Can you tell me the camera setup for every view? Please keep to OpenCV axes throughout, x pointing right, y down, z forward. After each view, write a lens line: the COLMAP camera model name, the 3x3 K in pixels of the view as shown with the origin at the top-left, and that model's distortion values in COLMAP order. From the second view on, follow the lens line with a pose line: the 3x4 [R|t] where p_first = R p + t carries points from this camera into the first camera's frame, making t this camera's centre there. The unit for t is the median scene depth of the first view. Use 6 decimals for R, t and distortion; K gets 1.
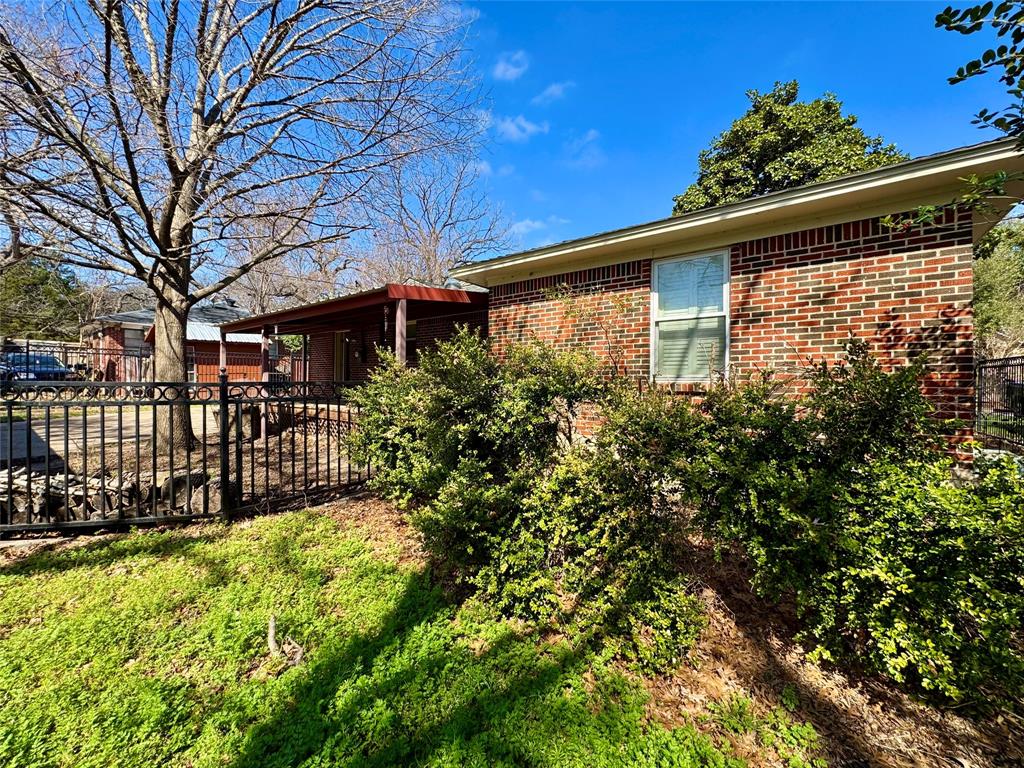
lens RADIAL K [[409.3, 0, 515.3], [0, 409.3, 383.5], [0, 0, 1]] dist [-0.000494, 0.000023]
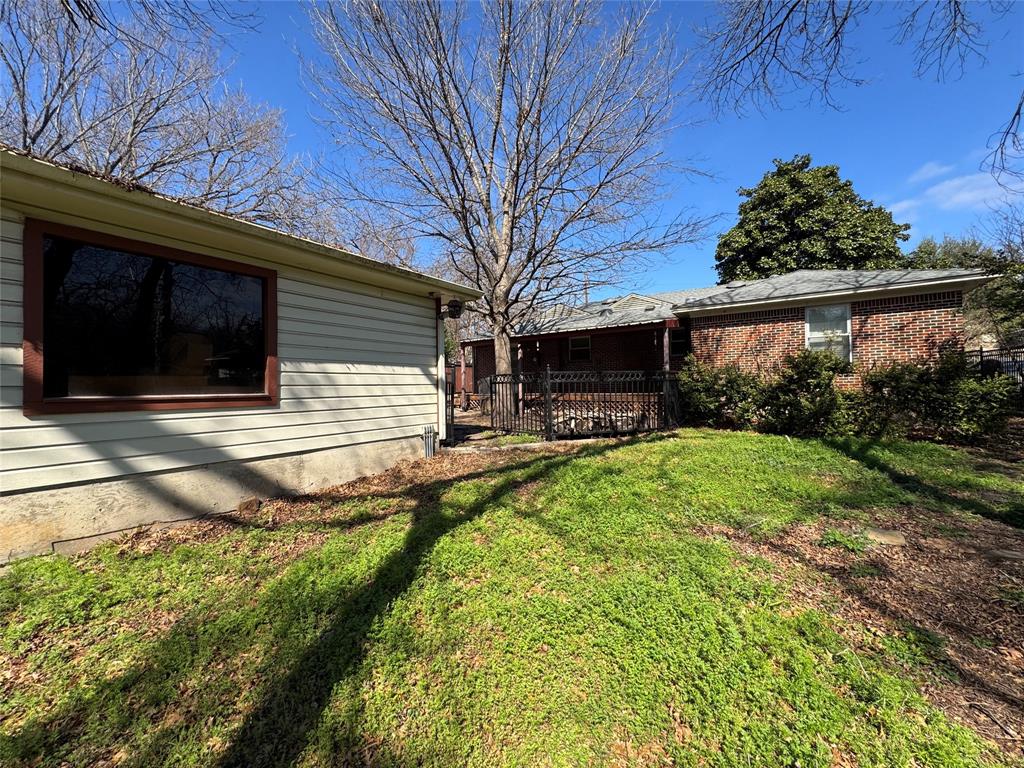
lens RADIAL K [[409.3, 0, 512.1], [0, 409.3, 386.5], [0, 0, 1]] dist [-0.000494, 0.000023]
pose [[0.997461, -0.025549, 0.066481, -1.220534], [0.025644, 0.999671, -0.000578, 0.047865], [-0.066444, 0.002281, 0.997788, -0.882691]]
